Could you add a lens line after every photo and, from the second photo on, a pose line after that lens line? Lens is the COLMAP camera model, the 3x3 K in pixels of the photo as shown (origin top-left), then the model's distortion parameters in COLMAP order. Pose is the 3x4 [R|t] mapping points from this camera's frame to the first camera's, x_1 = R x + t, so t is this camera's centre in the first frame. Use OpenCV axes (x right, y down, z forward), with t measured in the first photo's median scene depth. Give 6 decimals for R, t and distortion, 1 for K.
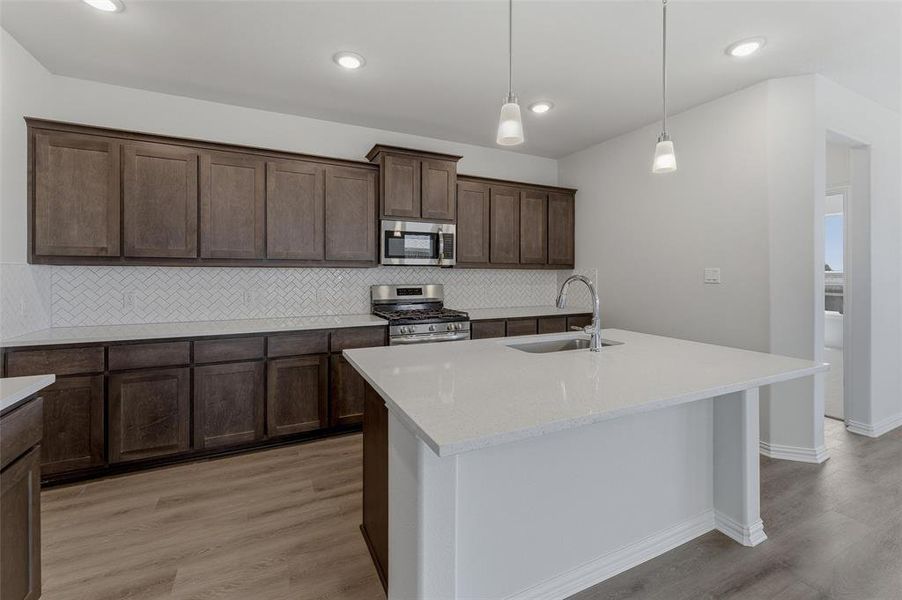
lens RADIAL K [[385.3, 0, 446.0], [0, 385.3, 274.4], [0, 0, 1]] dist [0.001386, 0.001106]
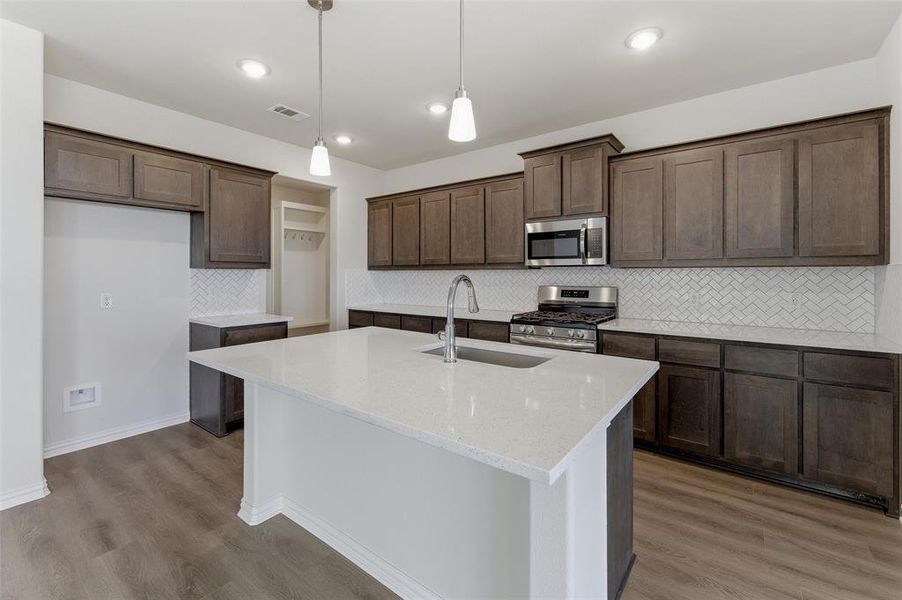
lens RADIAL K [[385.3, 0, 449.2], [0, 385.3, 275.3], [0, 0, 1]] dist [0.001386, 0.001106]
pose [[0.459510, 0.000015, -0.888172, 0.644199], [0.000051, 1.000000, 0.000043, -0.000266], [0.888172, -0.000065, 0.459510, 0.316695]]
